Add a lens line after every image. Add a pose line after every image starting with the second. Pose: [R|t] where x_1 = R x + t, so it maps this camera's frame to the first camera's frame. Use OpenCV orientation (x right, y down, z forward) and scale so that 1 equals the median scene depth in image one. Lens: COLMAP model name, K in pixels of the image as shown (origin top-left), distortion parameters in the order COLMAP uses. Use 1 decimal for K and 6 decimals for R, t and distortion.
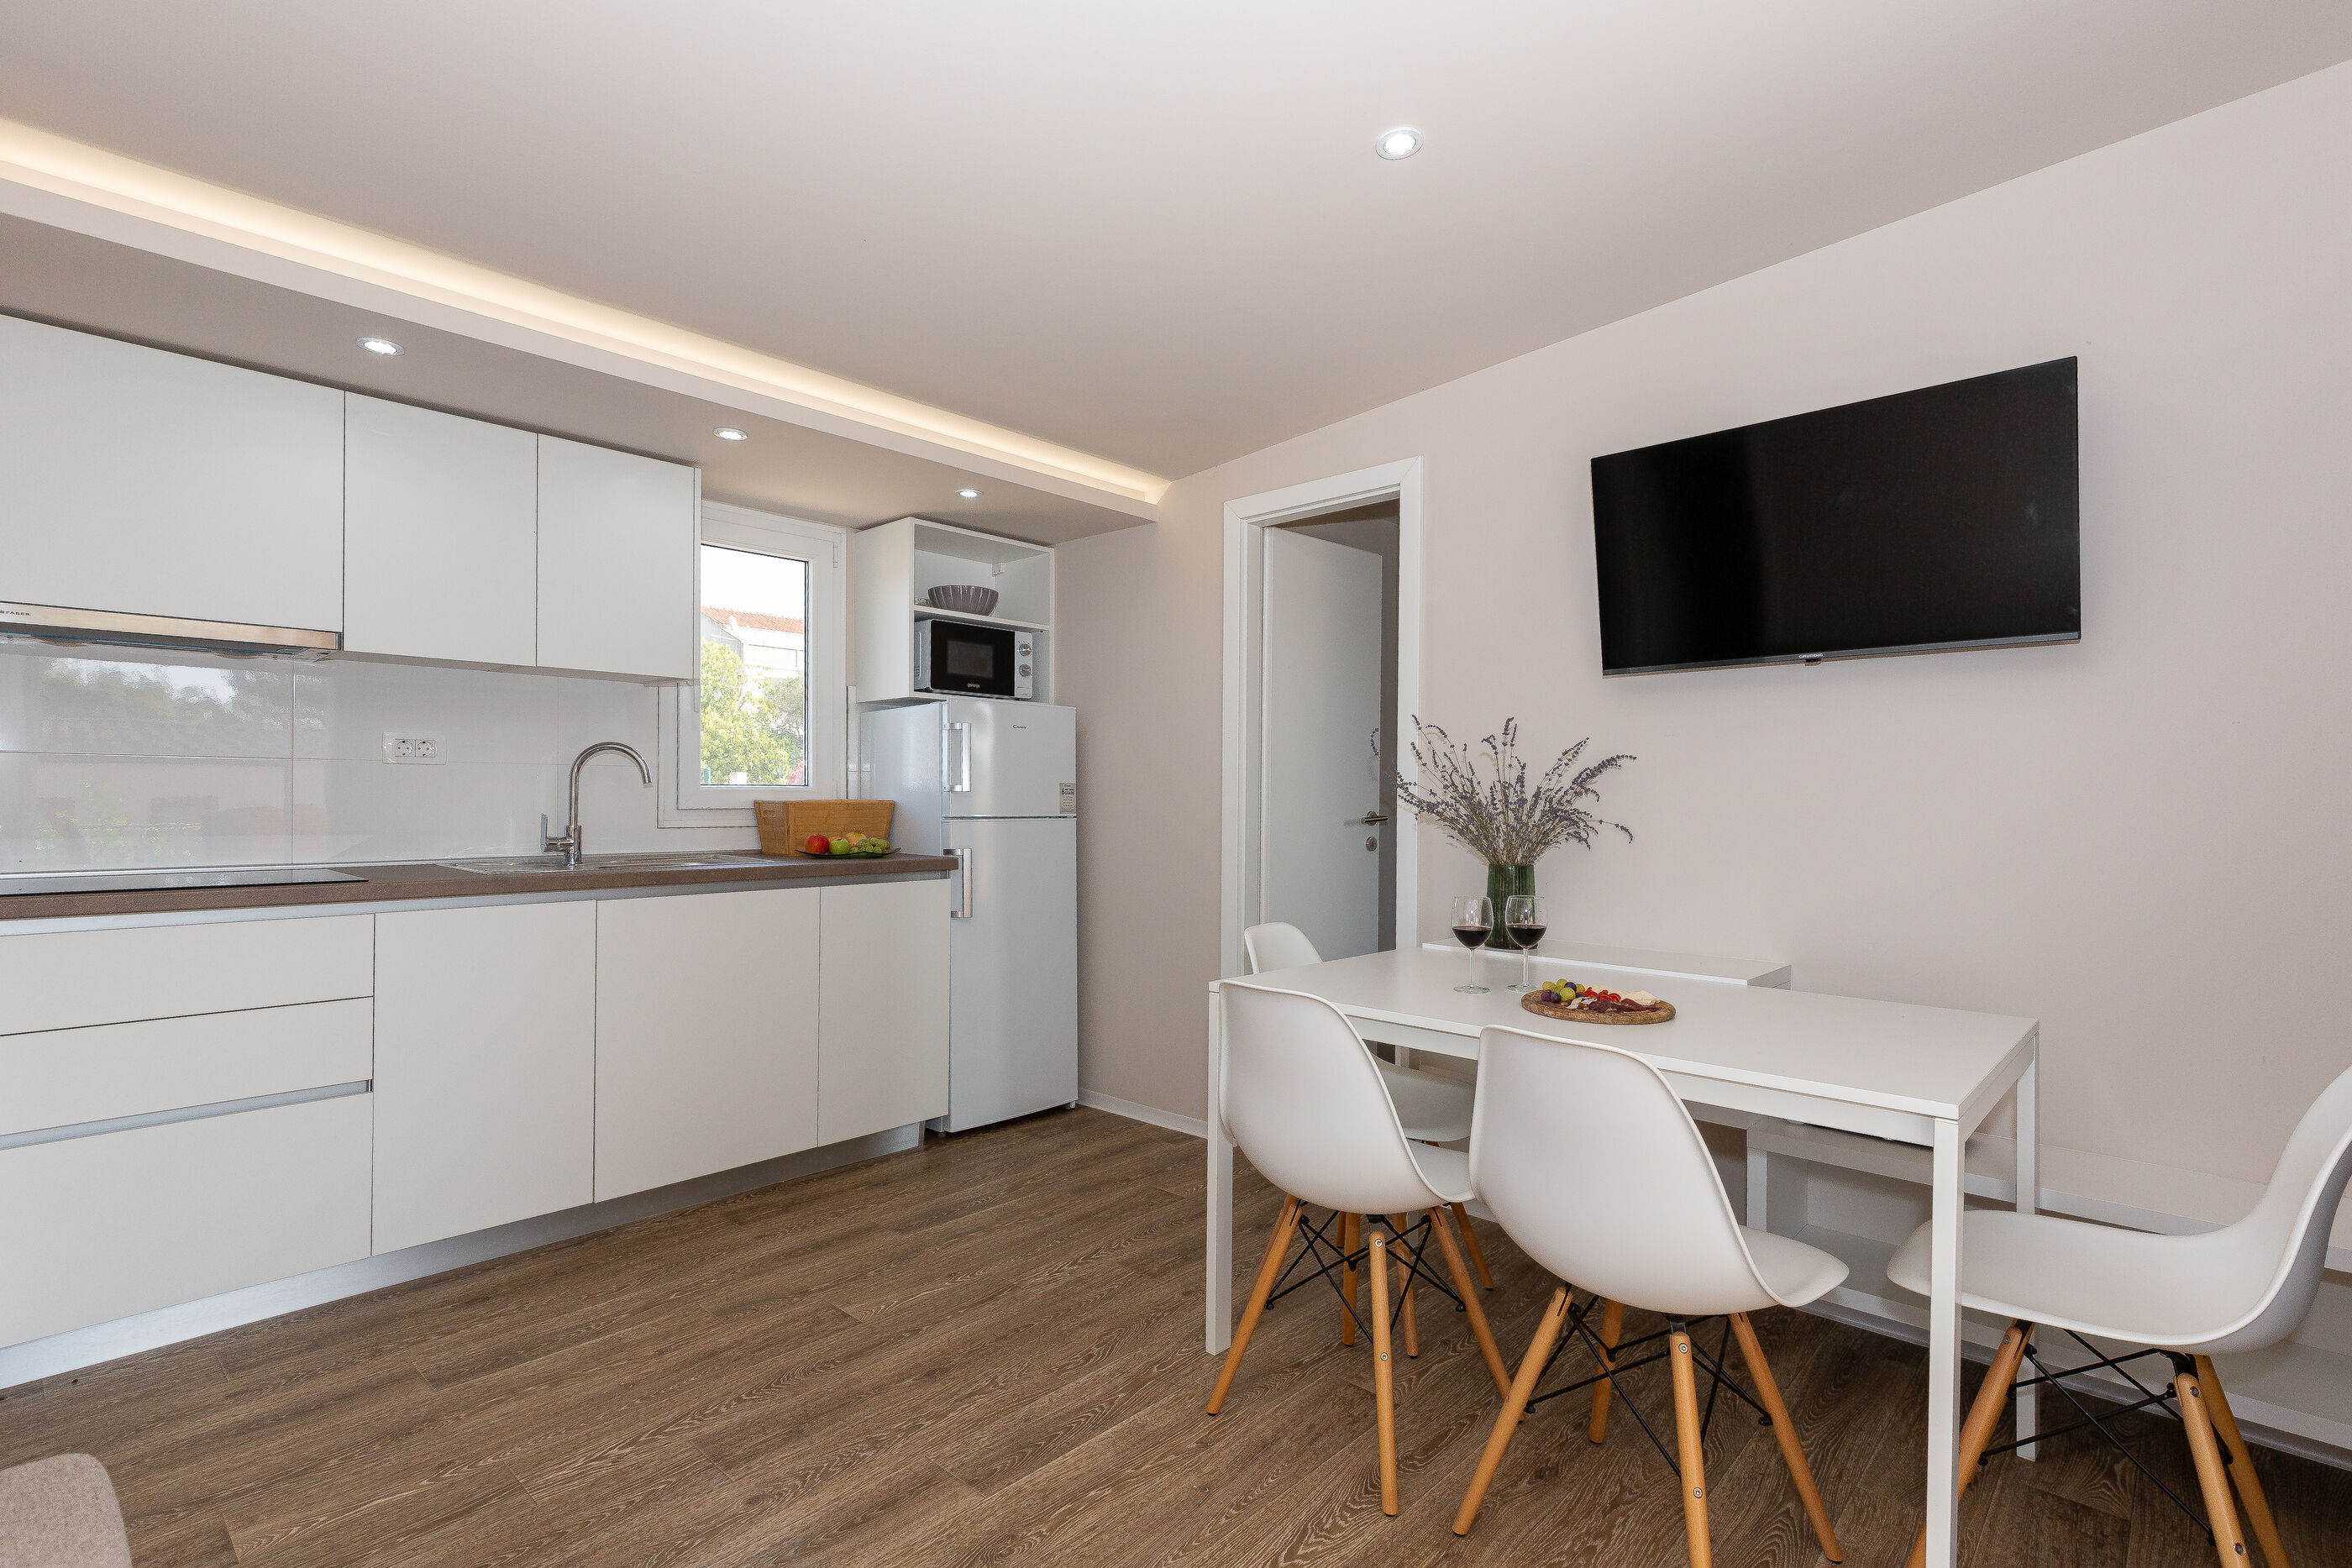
lens RADIAL K [[1083.9, 0, 1221.7], [0, 1083.9, 795.0], [0, 0, 1]] dist [0.003824, -0.001542]
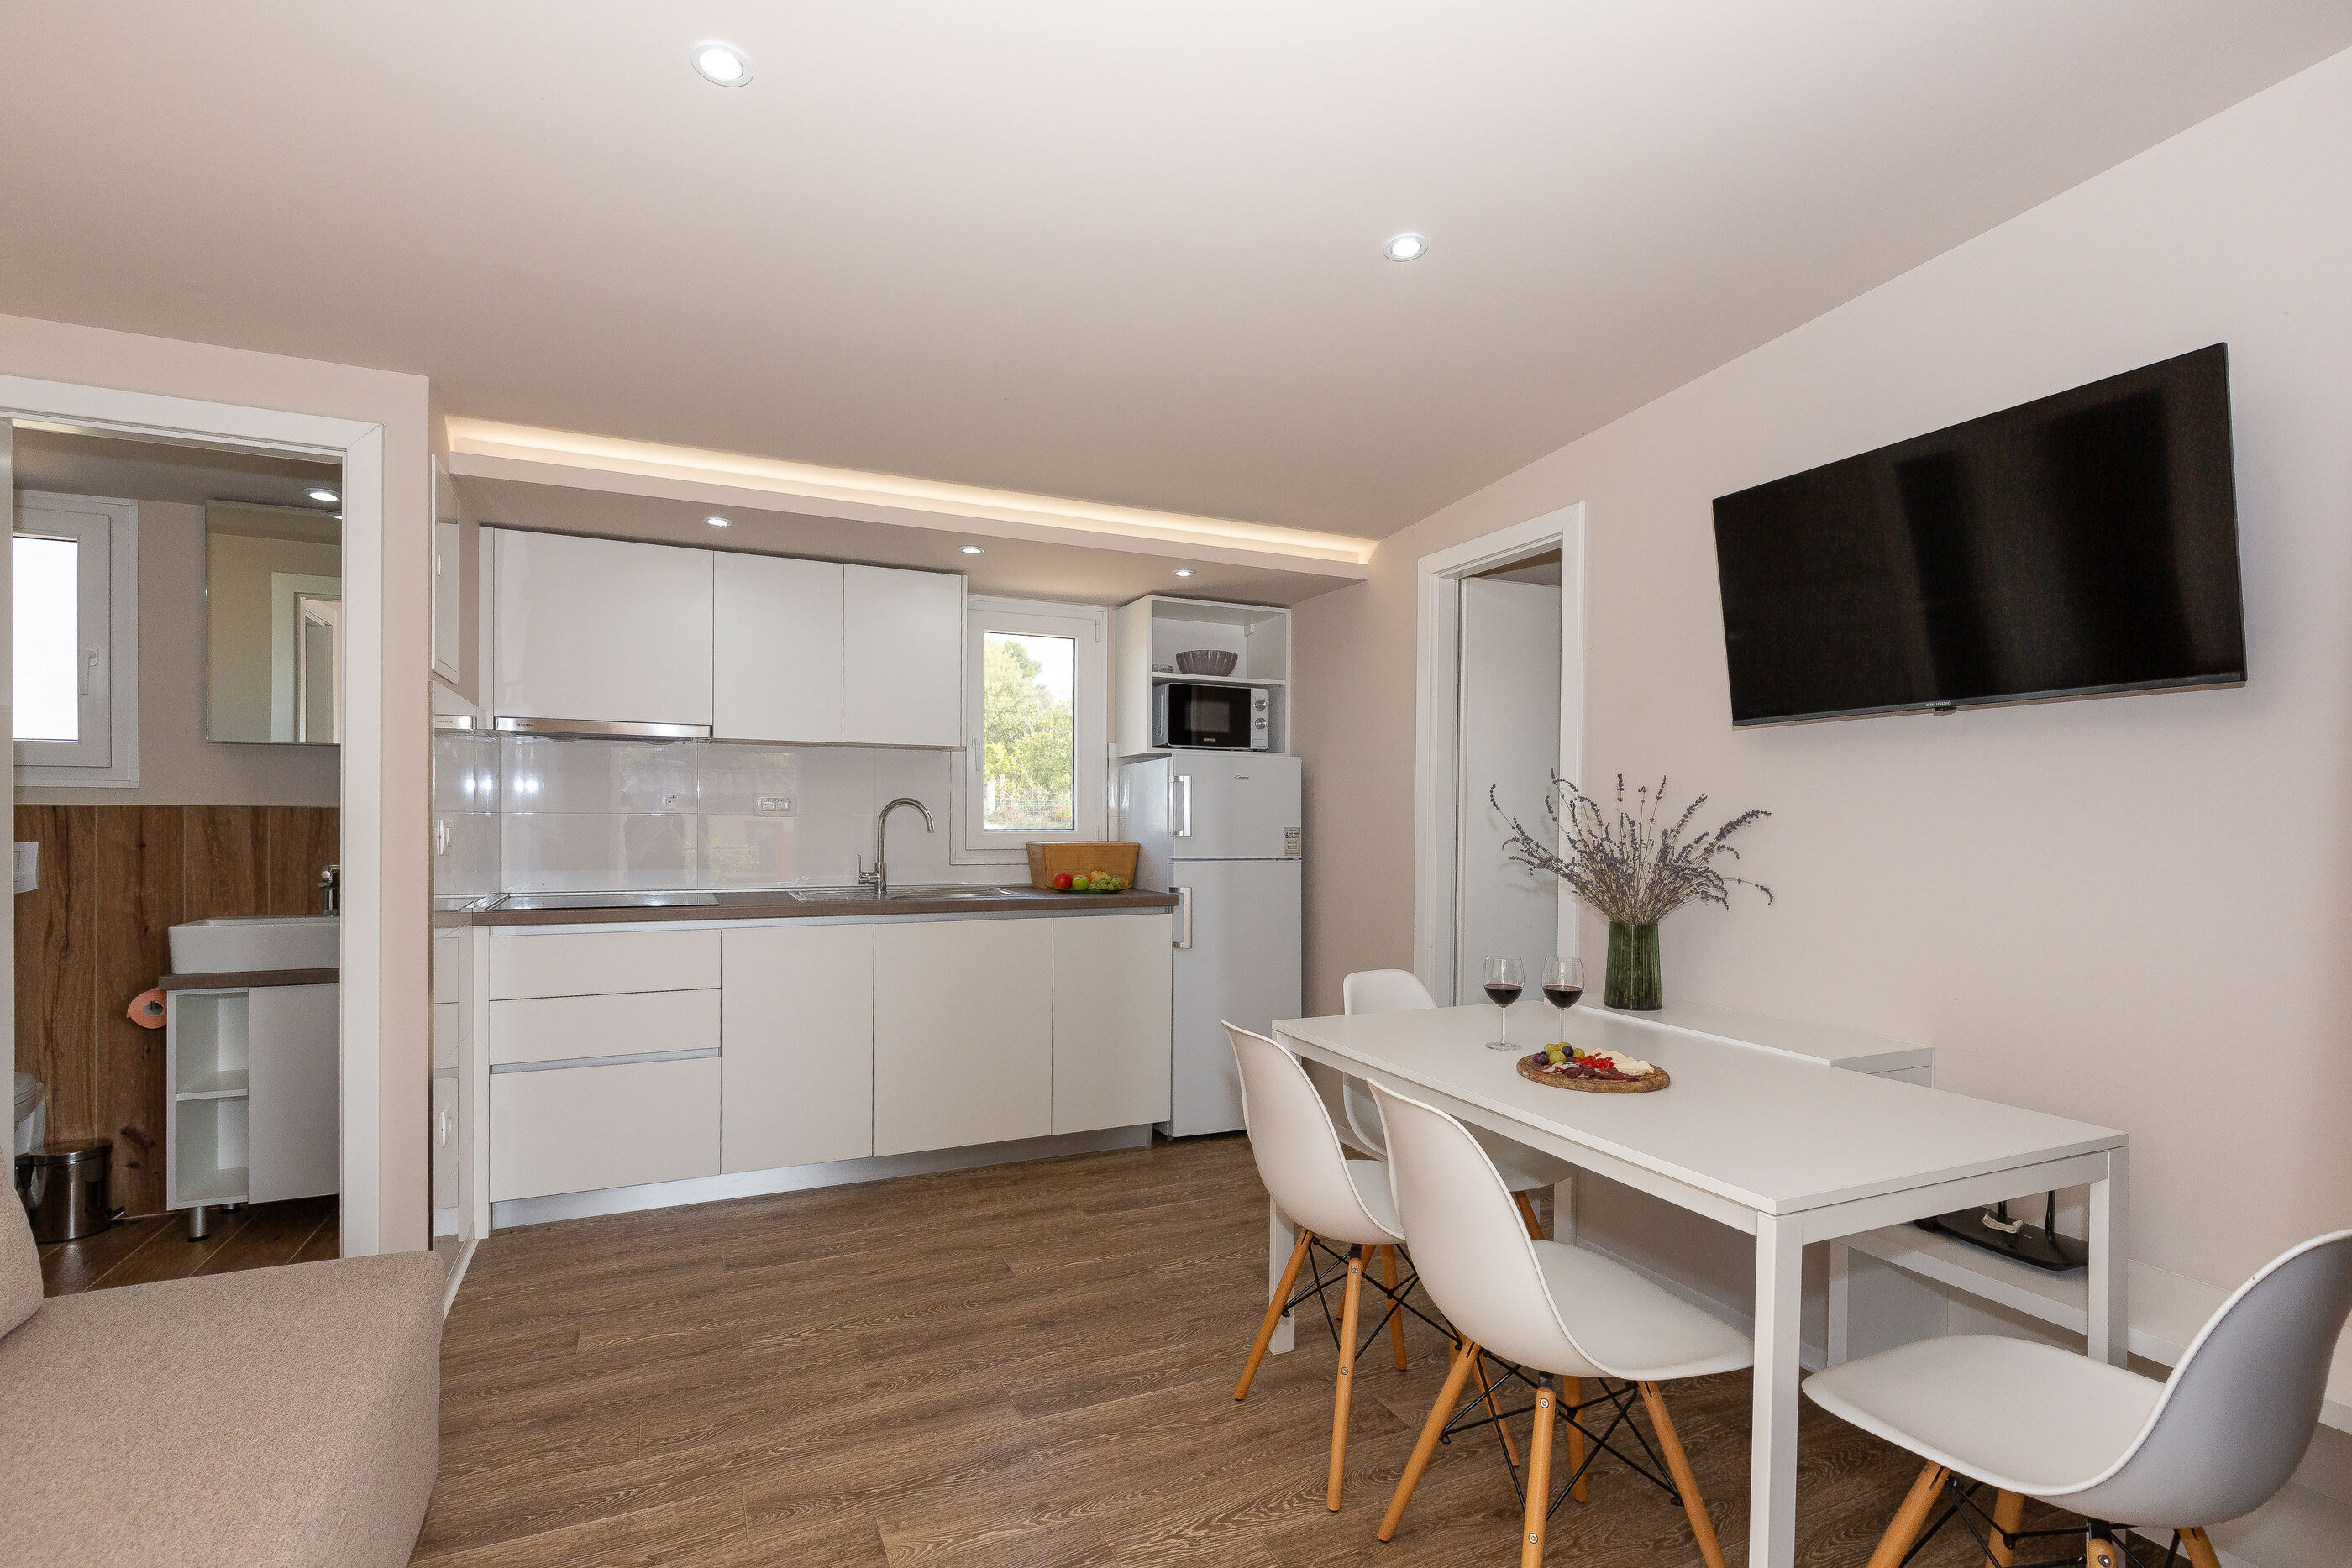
lens RADIAL K [[1083.9, 0, 1220.8], [0, 1083.9, 829.9], [0, 0, 1]] dist [0.003824, -0.001542]
pose [[0.928127, 0.005296, -0.372227, 0.252846], [-0.001981, 0.999955, 0.009288, -0.024340], [0.372259, -0.007884, 0.928095, -0.038125]]
